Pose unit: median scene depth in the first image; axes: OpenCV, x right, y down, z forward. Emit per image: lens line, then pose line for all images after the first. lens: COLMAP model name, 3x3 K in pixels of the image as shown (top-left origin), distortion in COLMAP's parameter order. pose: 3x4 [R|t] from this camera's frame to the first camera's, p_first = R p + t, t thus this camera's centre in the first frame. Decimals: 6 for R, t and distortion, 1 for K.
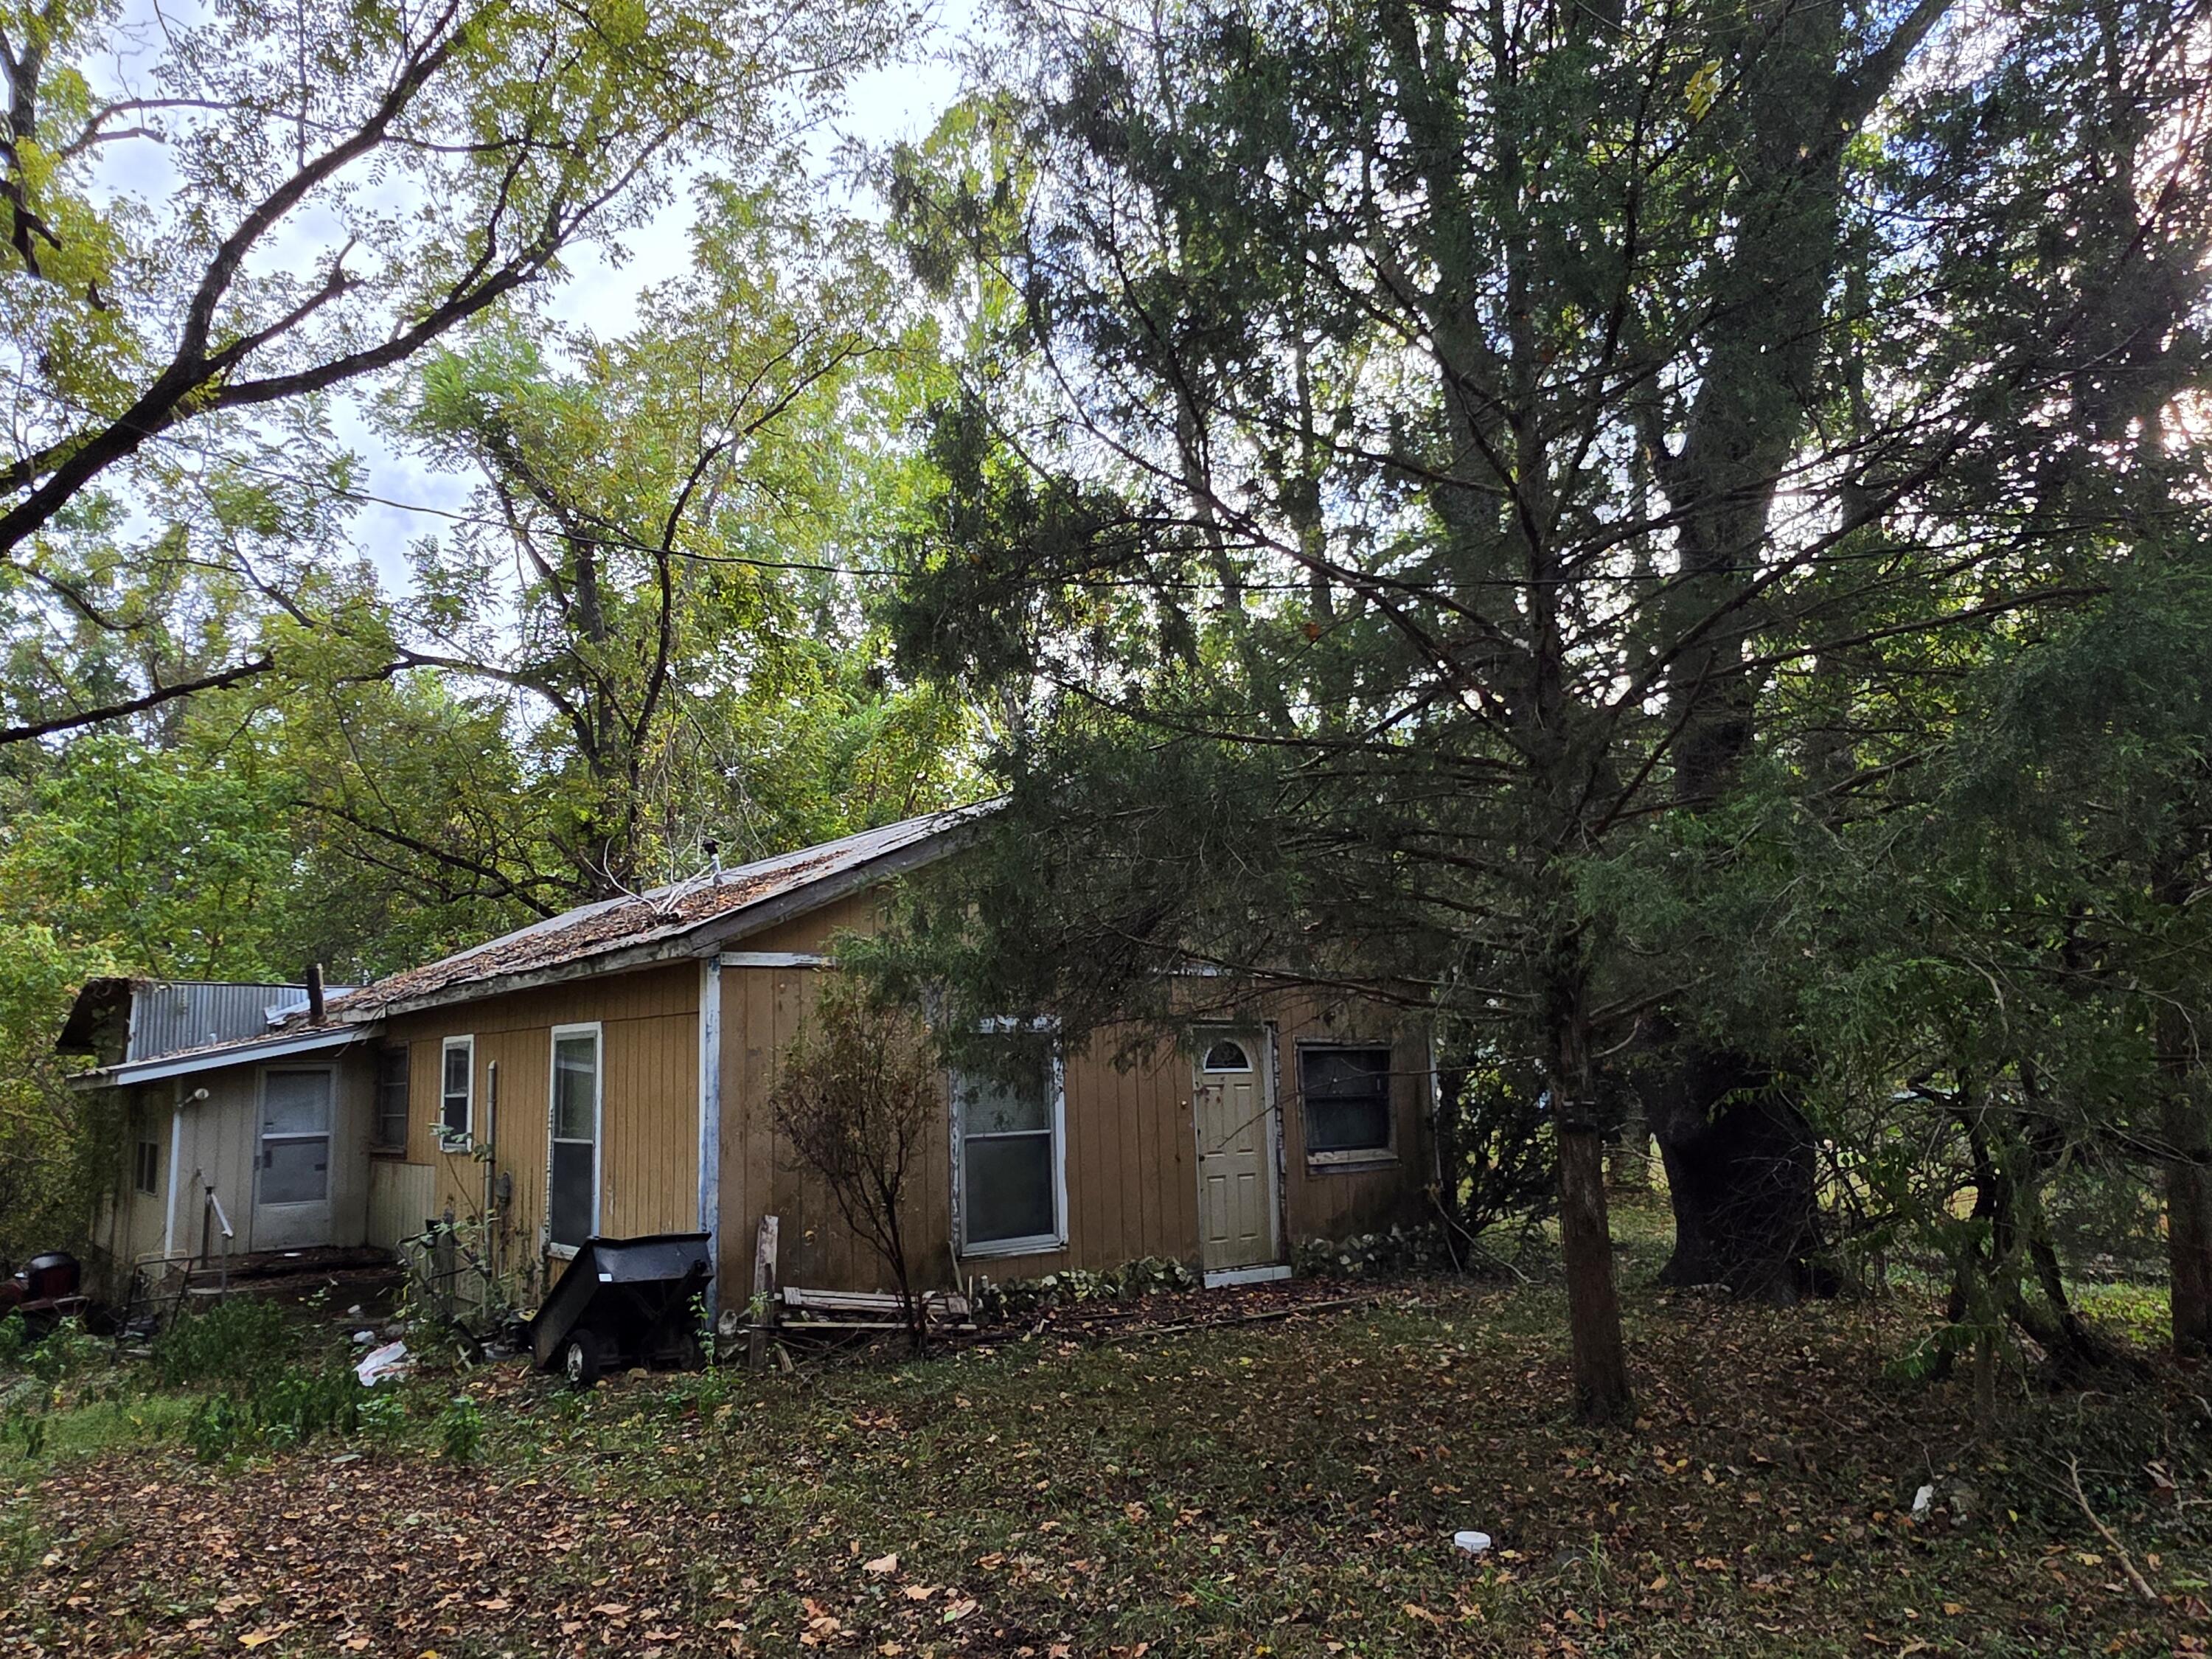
lens RADIAL K [[1531.4, 0, 1068.6], [0, 1531.4, 865.6], [0, 0, 1]] dist [-0.008225, 0.008889]
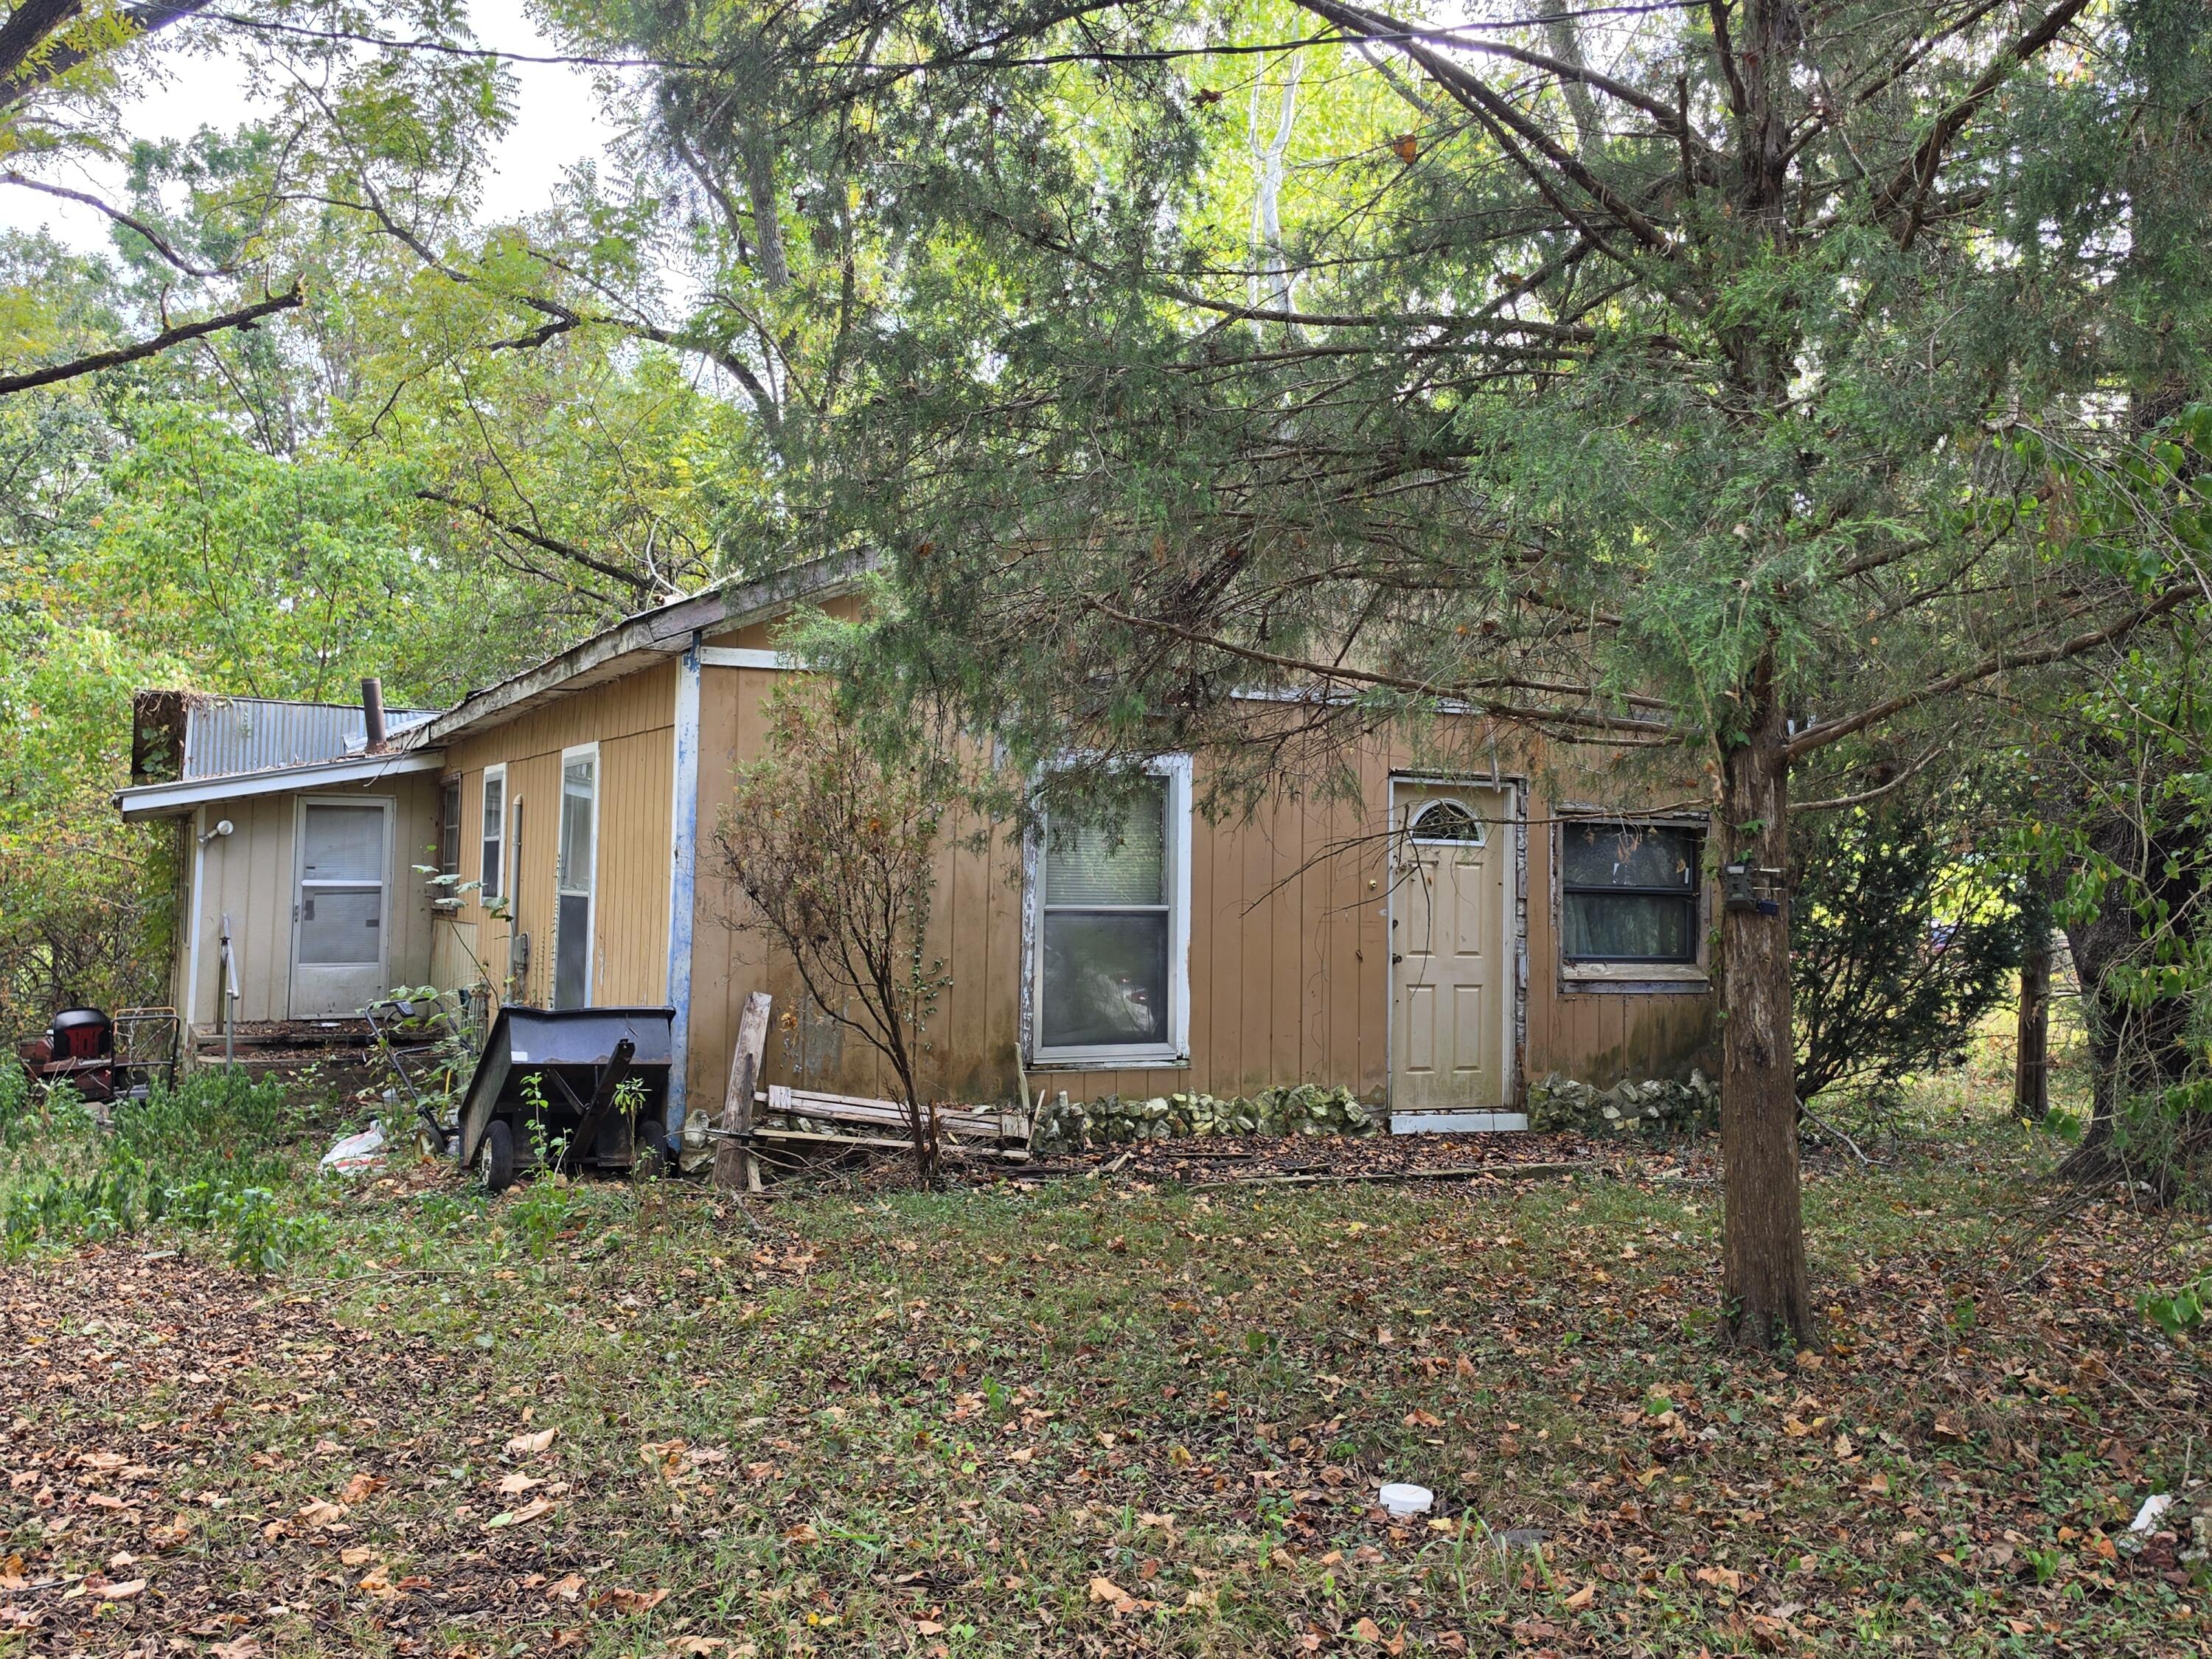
lens RADIAL K [[1909.9, 0, 1107.5], [0, 1909.9, 799.0], [0, 0, 1]] dist [0.119121, -0.179521]
pose [[0.979252, 0.036163, -0.199393, 0.143039], [-0.017254, 0.995254, 0.095764, 0.032930], [0.201910, -0.090337, 0.975229, 0.095005]]
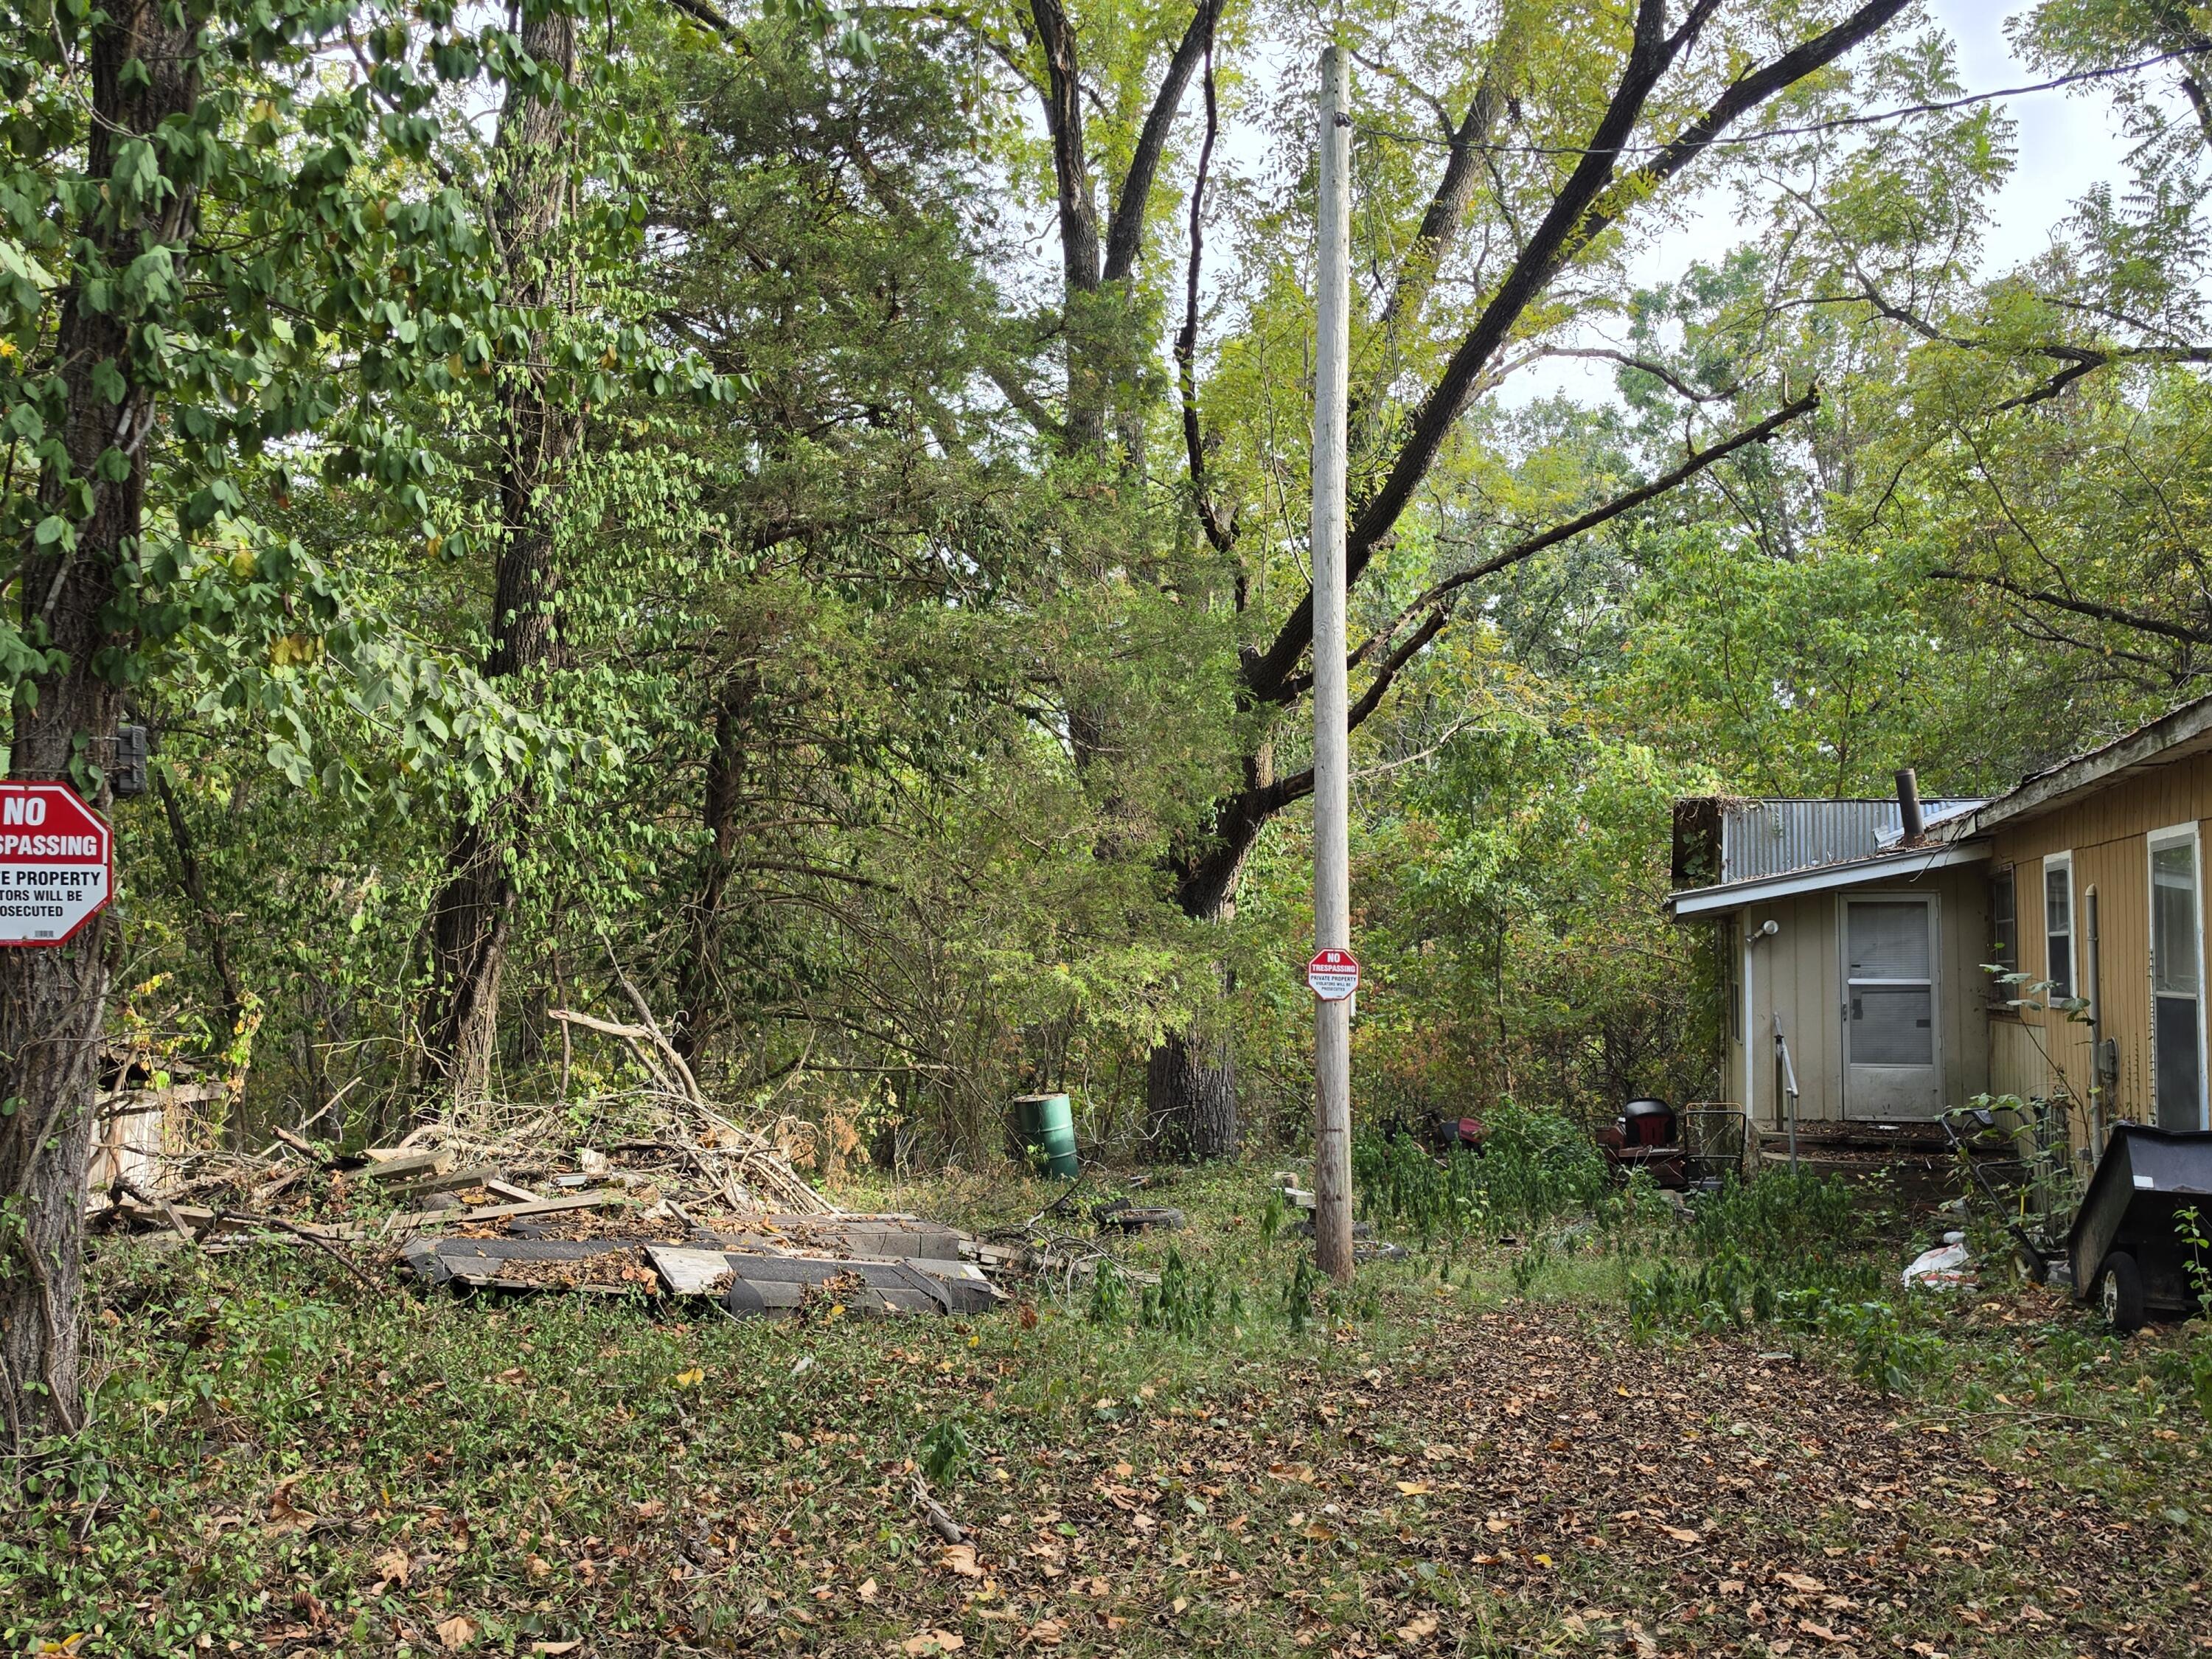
lens RADIAL K [[1916.0, 0, 1078.7], [0, 1916.0, 826.3], [0, 0, 1]] dist [0.108327, -0.163368]
pose [[0.581571, -0.025560, -0.813094, 0.107712], [0.090504, 0.995334, 0.033445, 0.030674], [0.808445, -0.093039, 0.581171, 0.096420]]
